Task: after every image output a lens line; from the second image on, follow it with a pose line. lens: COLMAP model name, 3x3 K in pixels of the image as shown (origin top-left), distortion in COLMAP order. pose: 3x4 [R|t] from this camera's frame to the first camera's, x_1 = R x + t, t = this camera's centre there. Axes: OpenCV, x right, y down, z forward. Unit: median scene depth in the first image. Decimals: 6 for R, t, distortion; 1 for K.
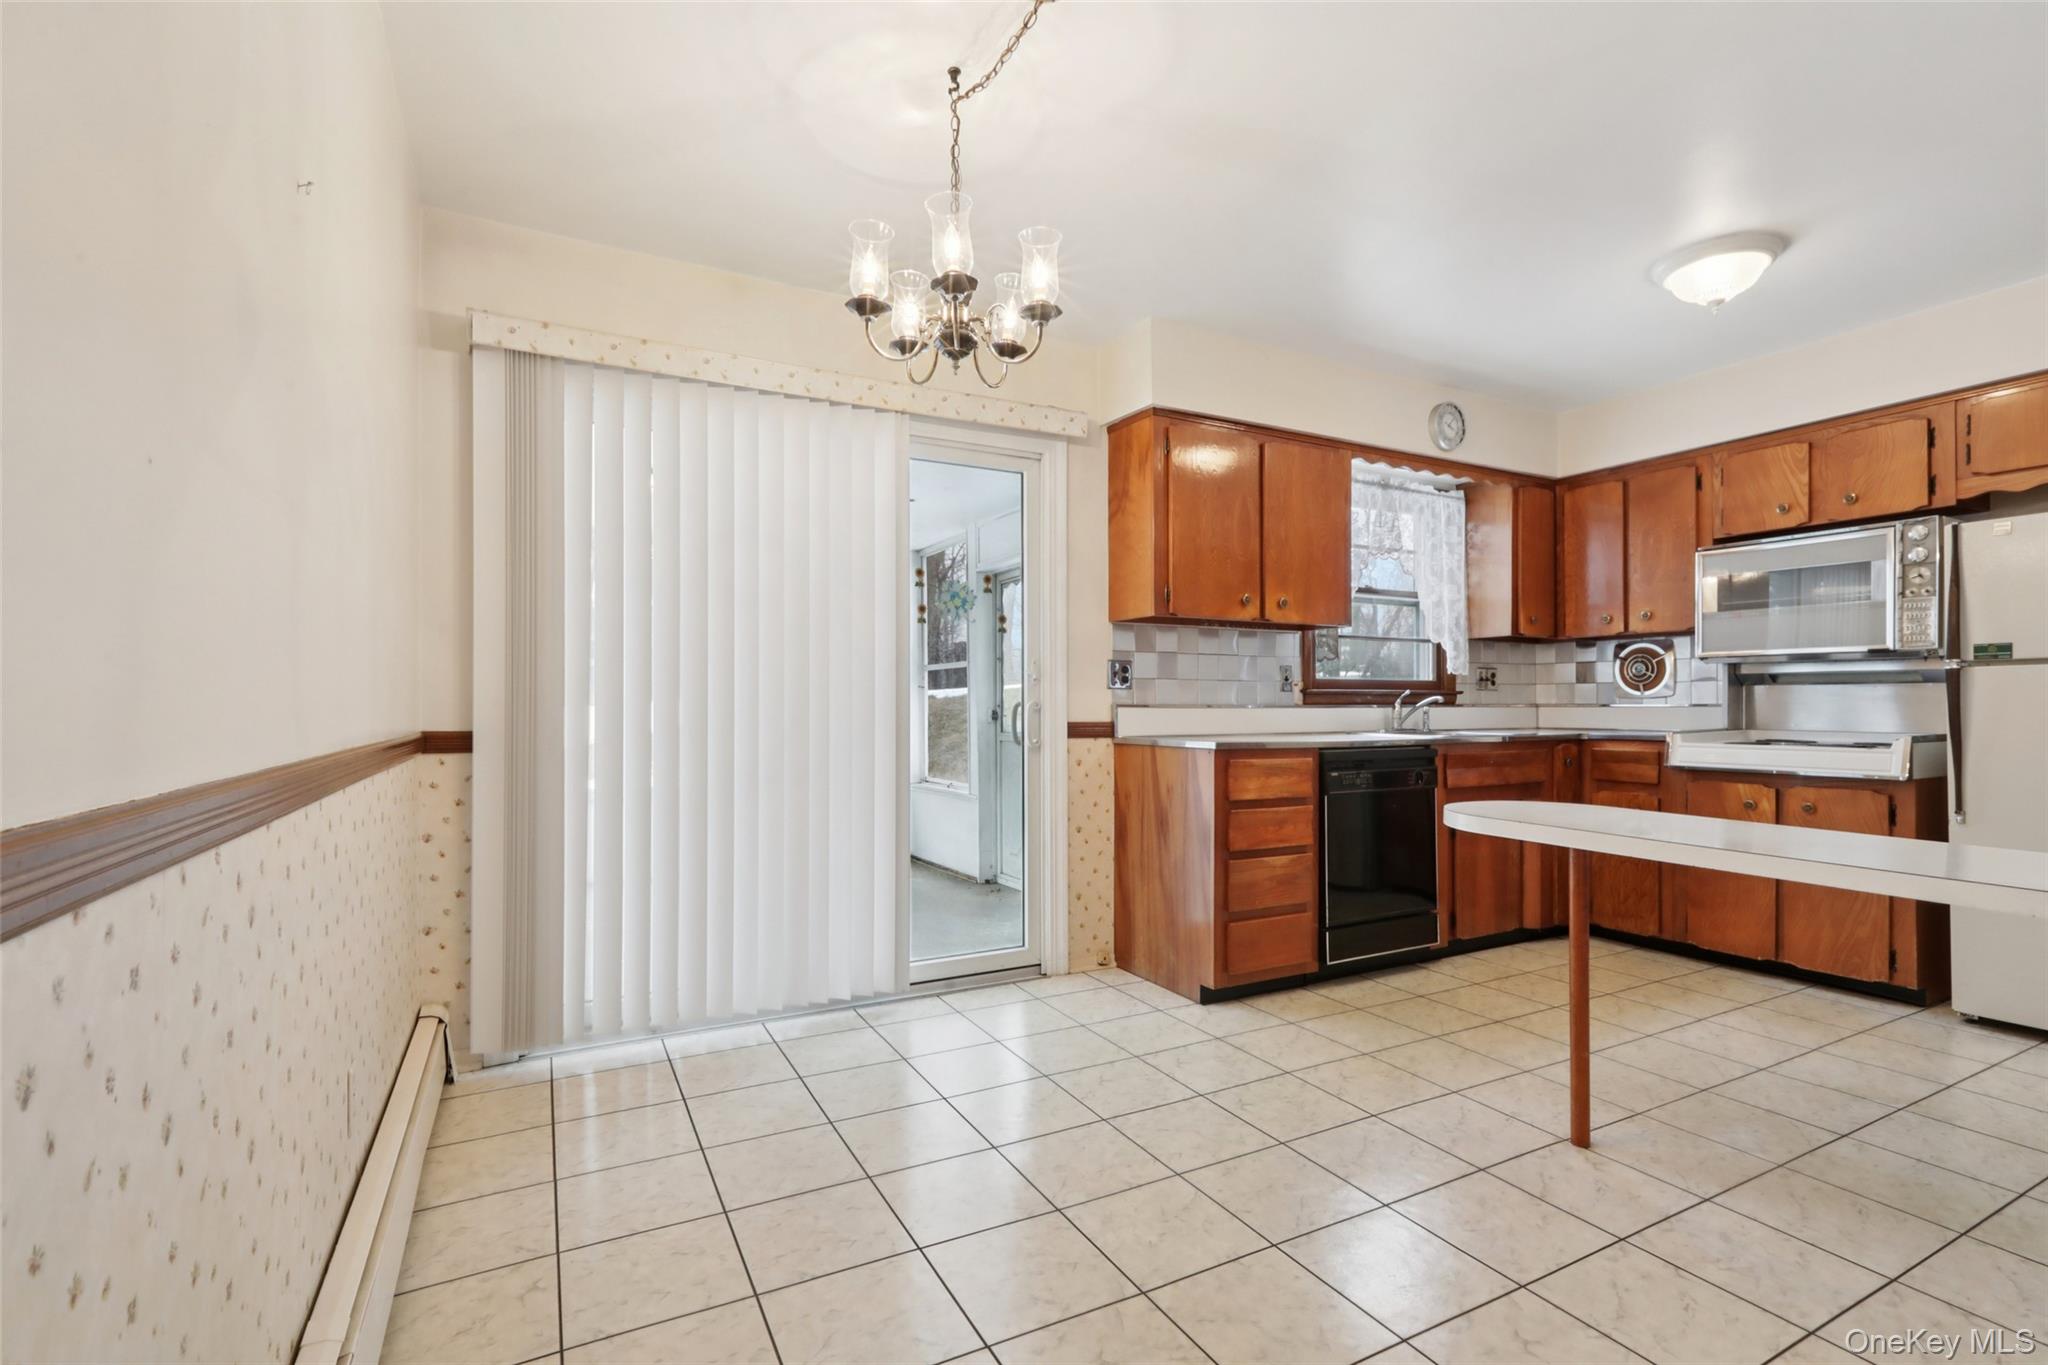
lens RADIAL K [[921.0, 0, 1035.9], [0, 921.0, 703.9], [0, 0, 1]] dist [0.000263, 0.000252]
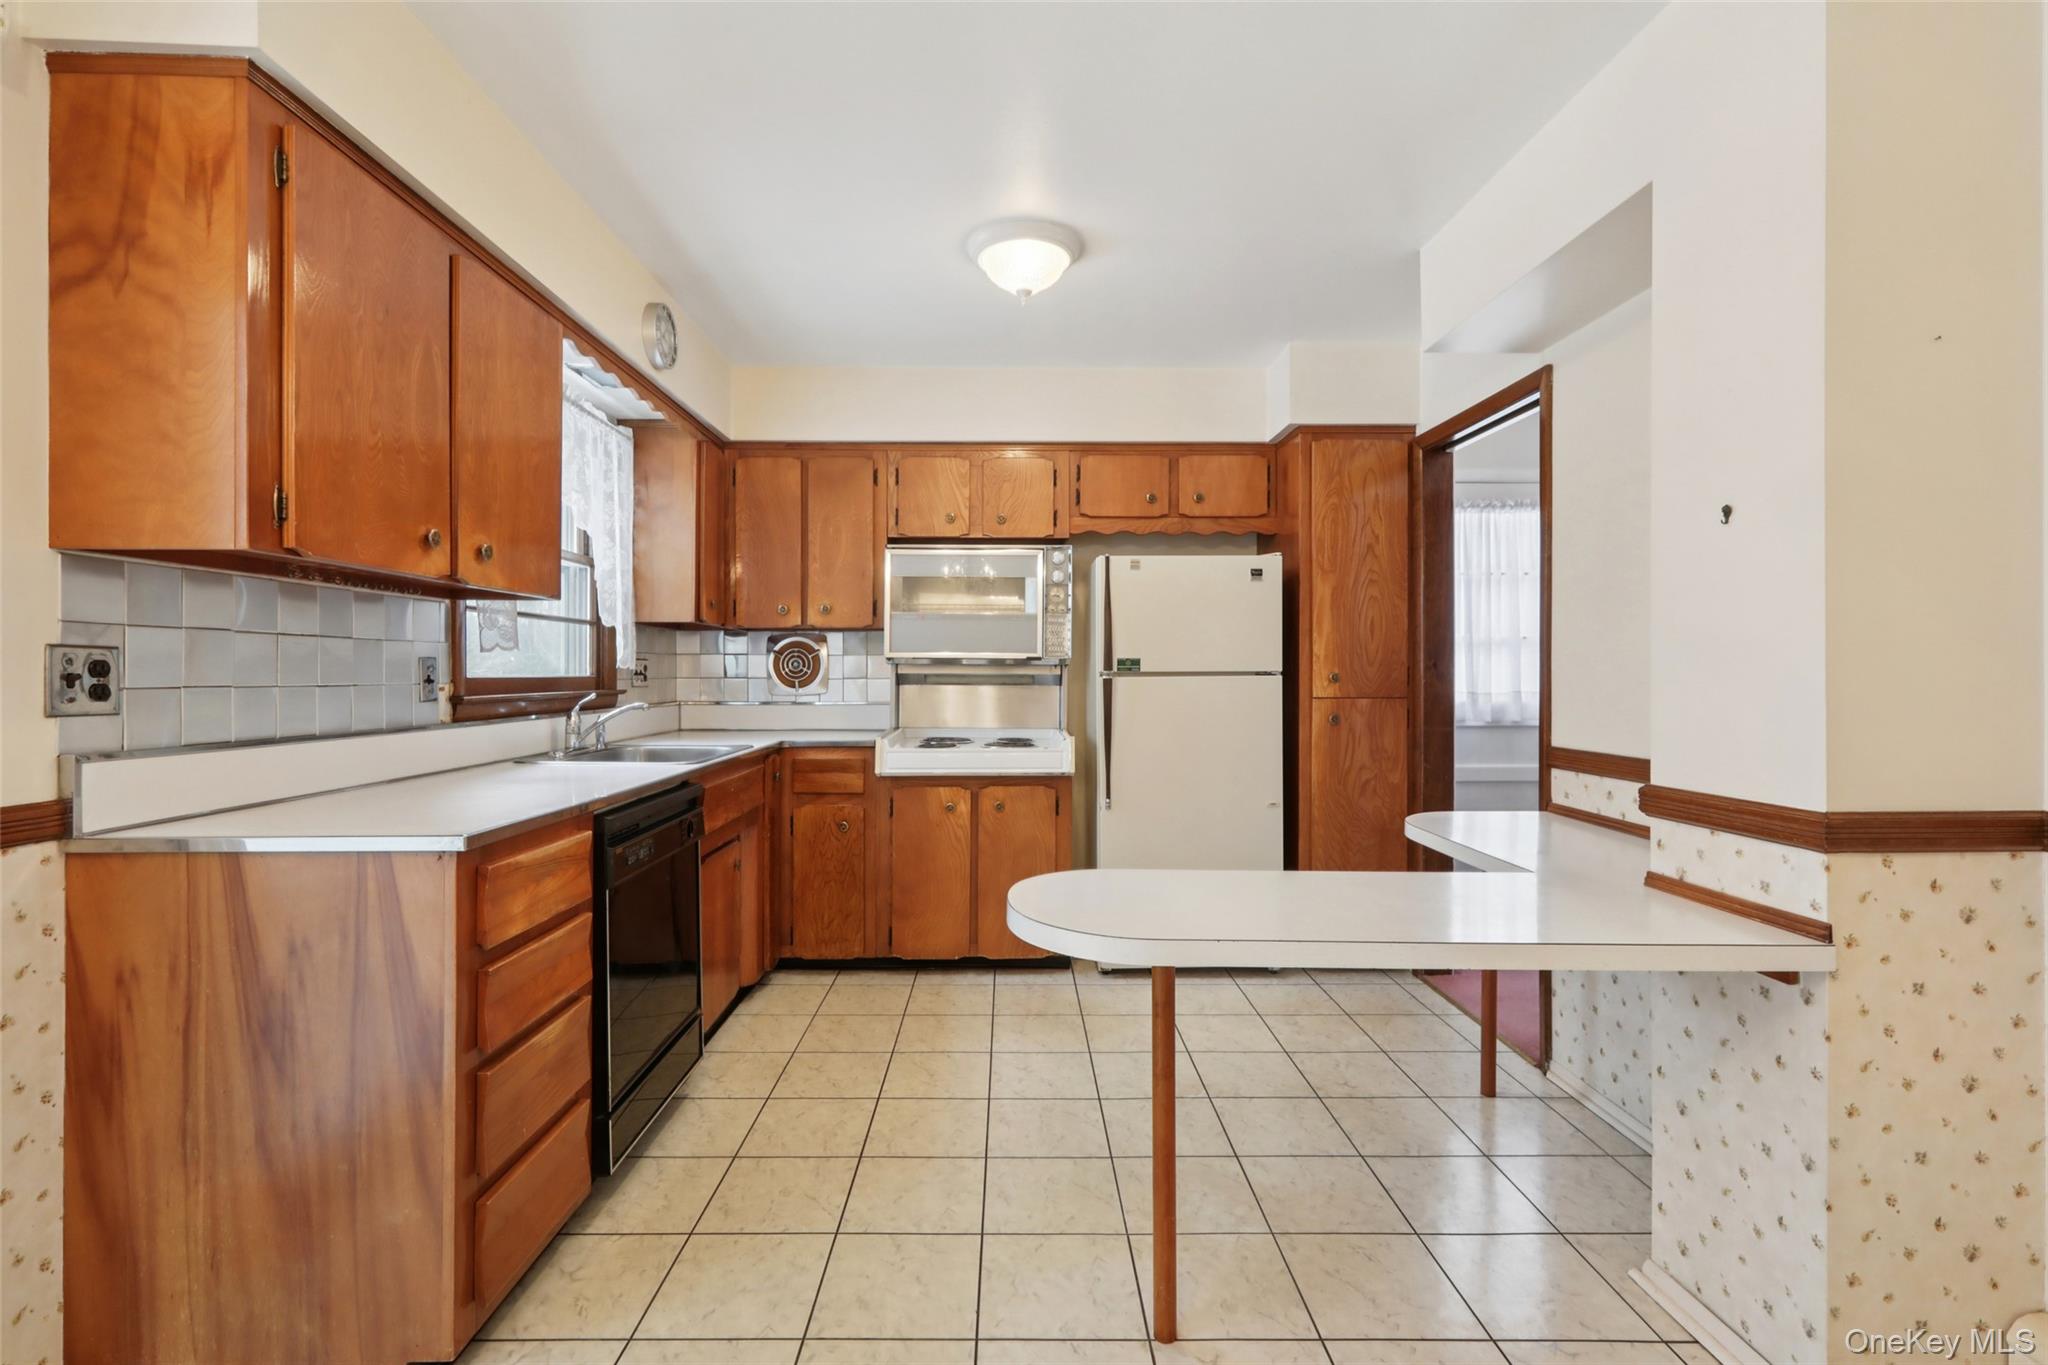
lens RADIAL K [[921.0, 0, 1021.1], [0, 921.0, 669.8], [0, 0, 1]] dist [0.000263, 0.000252]
pose [[0.464578, 0.004000, 0.885523, -0.079174], [-0.002852, 0.999991, -0.003021, -0.037735], [-0.885528, -0.001122, 0.464585, 0.456277]]
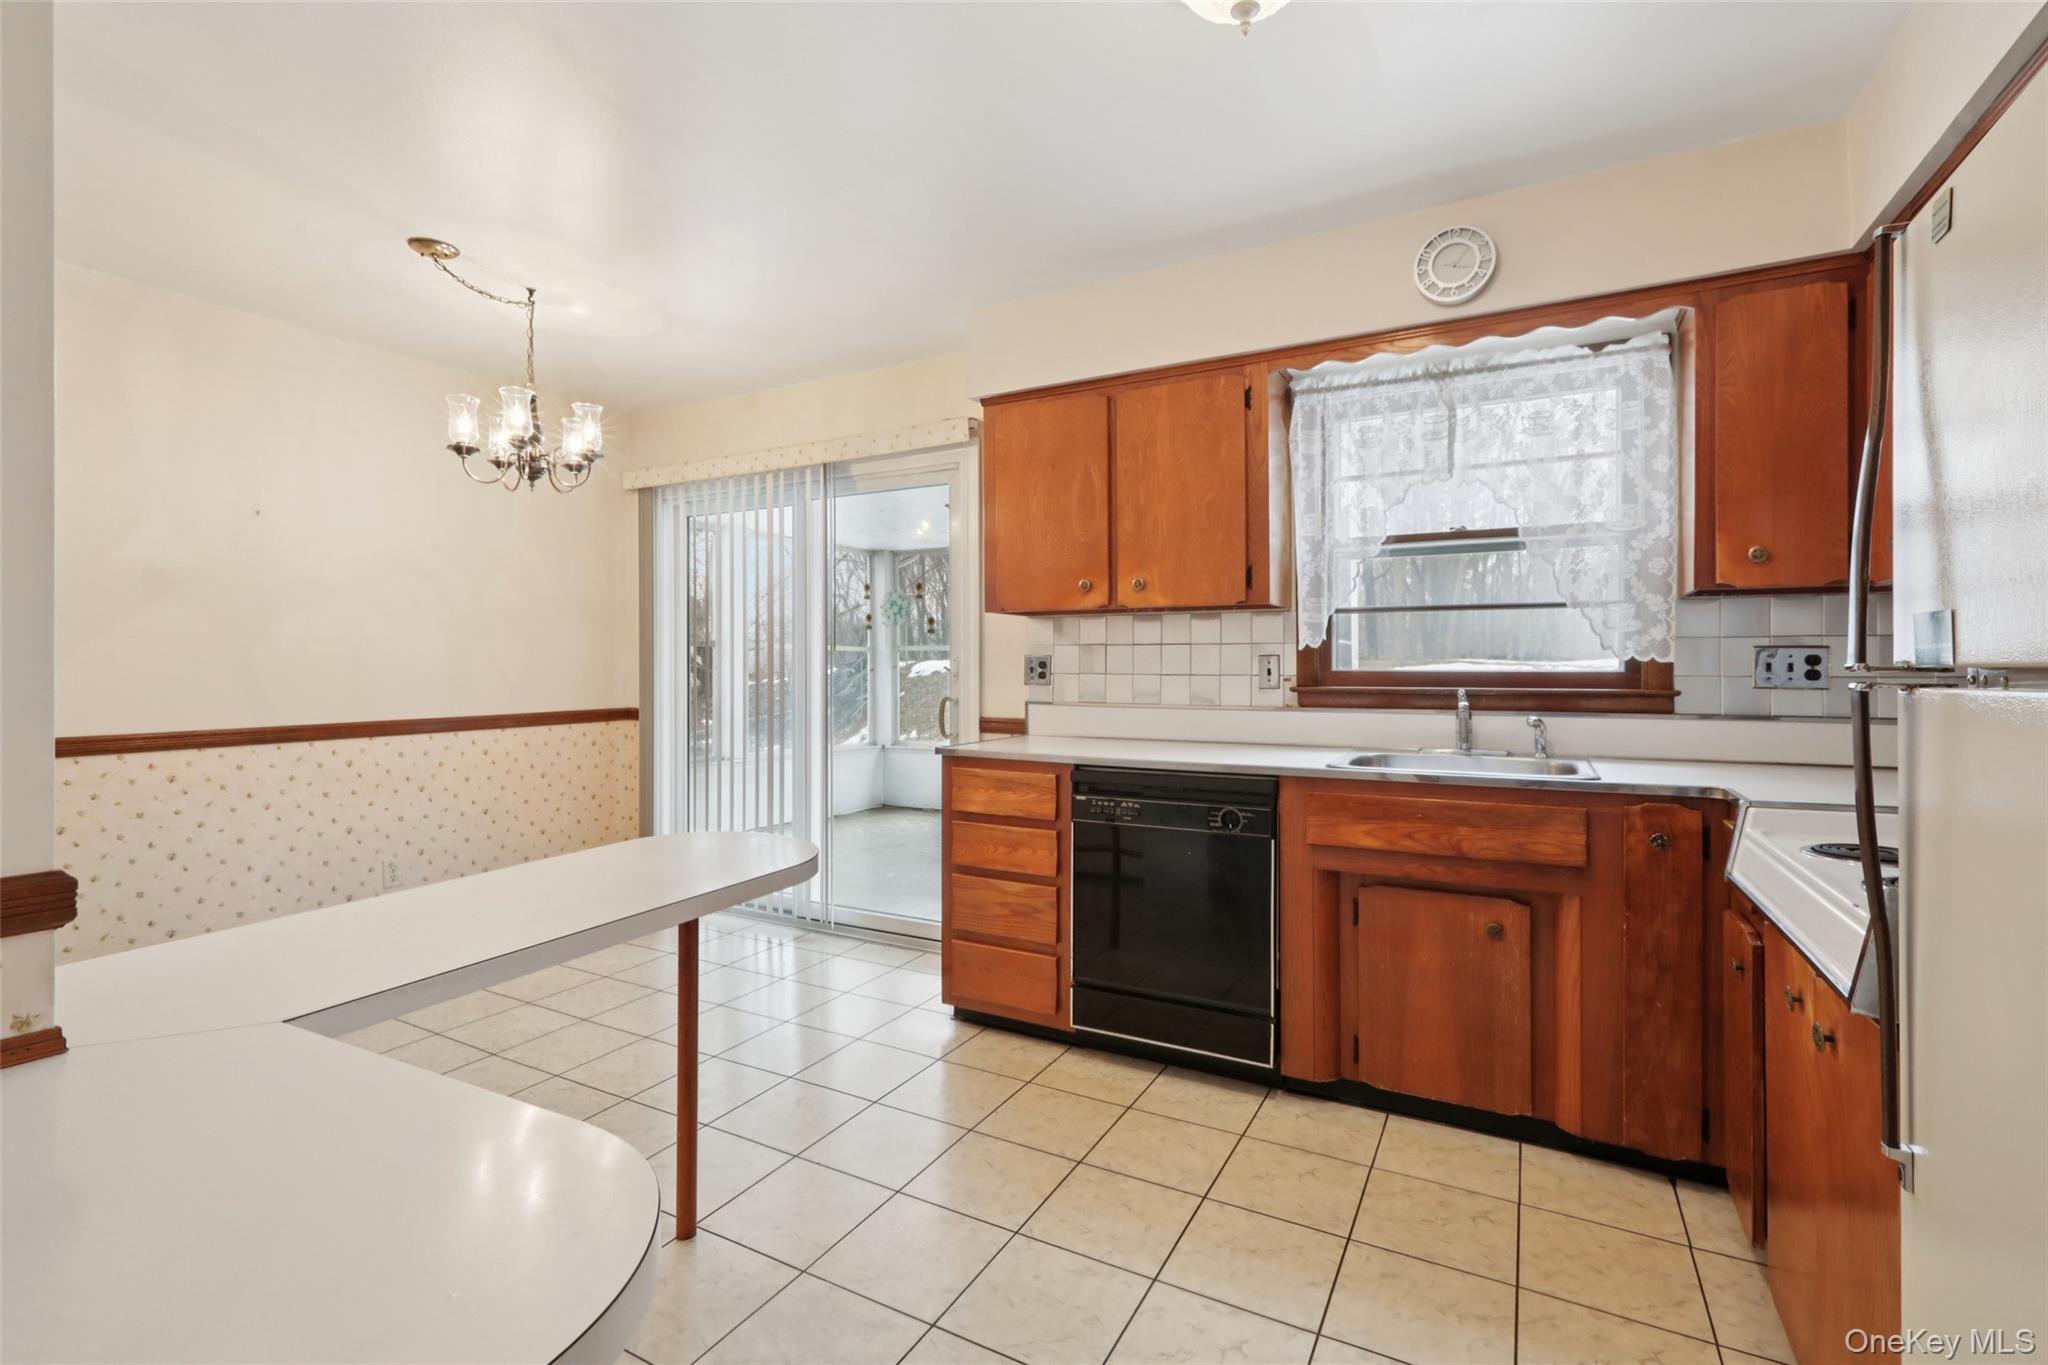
lens RADIAL K [[921.0, 0, 1034.0], [0, 921.0, 659.8], [0, 0, 1]] dist [0.000263, 0.000252]
pose [[0.544729, -0.003694, -0.838604, 0.920784], [0.002264, 0.999993, -0.002934, -0.040652], [0.838609, -0.000301, 0.544733, 0.484241]]
